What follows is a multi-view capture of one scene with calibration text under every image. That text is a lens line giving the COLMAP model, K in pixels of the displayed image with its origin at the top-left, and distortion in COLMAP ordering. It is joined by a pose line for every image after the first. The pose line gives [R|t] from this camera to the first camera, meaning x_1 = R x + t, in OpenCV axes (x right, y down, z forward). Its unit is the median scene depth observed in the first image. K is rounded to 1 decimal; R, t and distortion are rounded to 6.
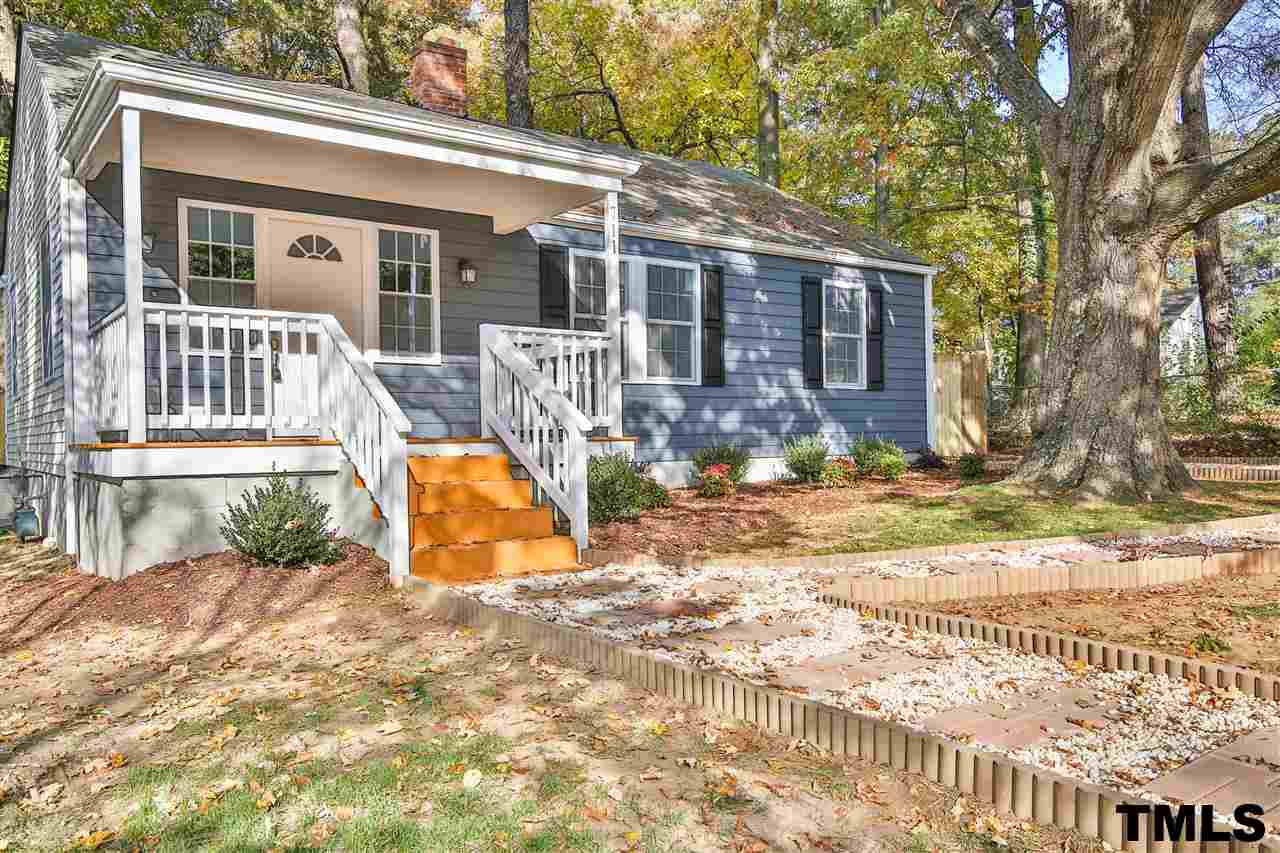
lens RADIAL K [[842.2, 0, 541.3], [0, 842.2, 429.9], [0, 0, 1]] dist [0.044125, 0.000140]
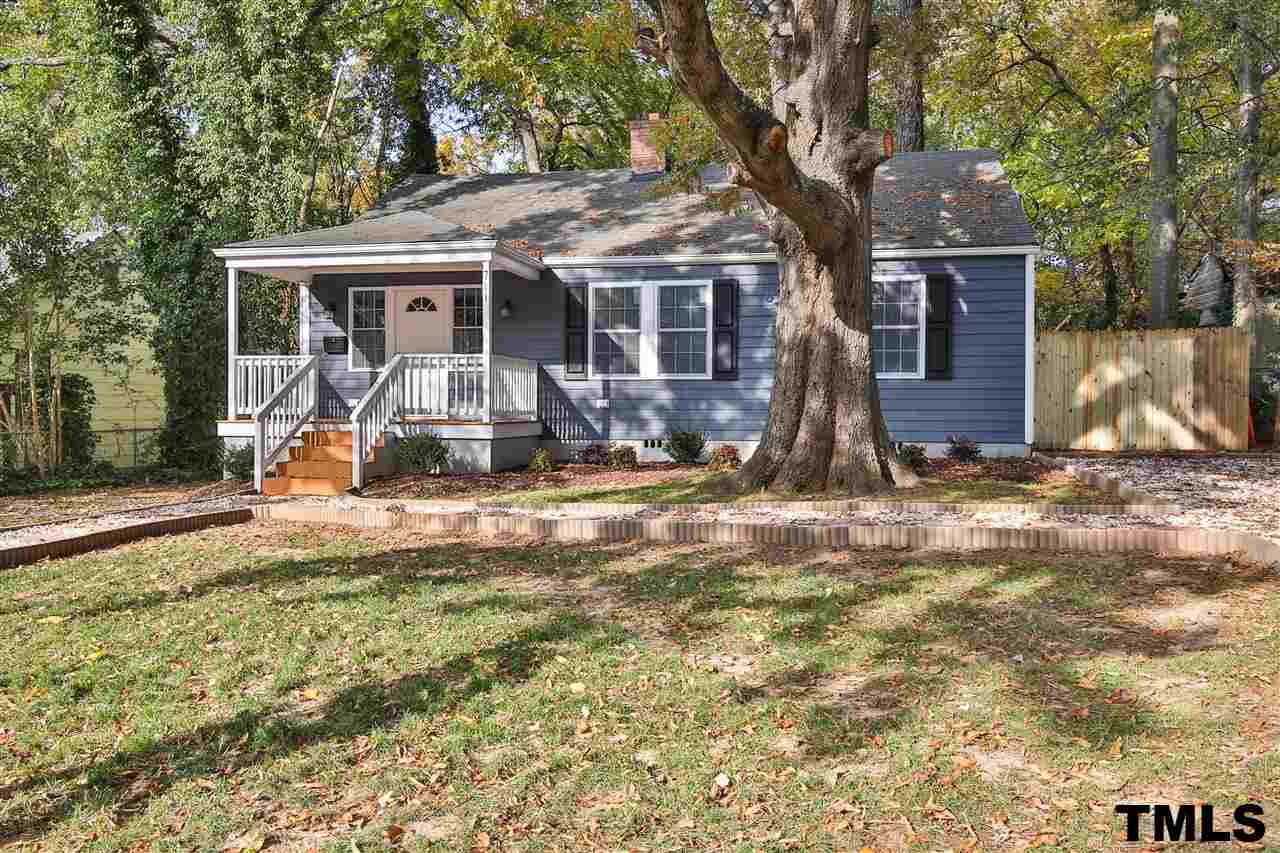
lens RADIAL K [[937.3, 0, 637.6], [0, 937.3, 407.9], [0, 0, 1]] dist [0.000102, 0.003824]
pose [[0.755396, -0.003033, -0.655261, 1.032938], [-0.006053, 0.999914, -0.011606, 0.002670], [0.655240, 0.012734, 0.755313, -0.077296]]
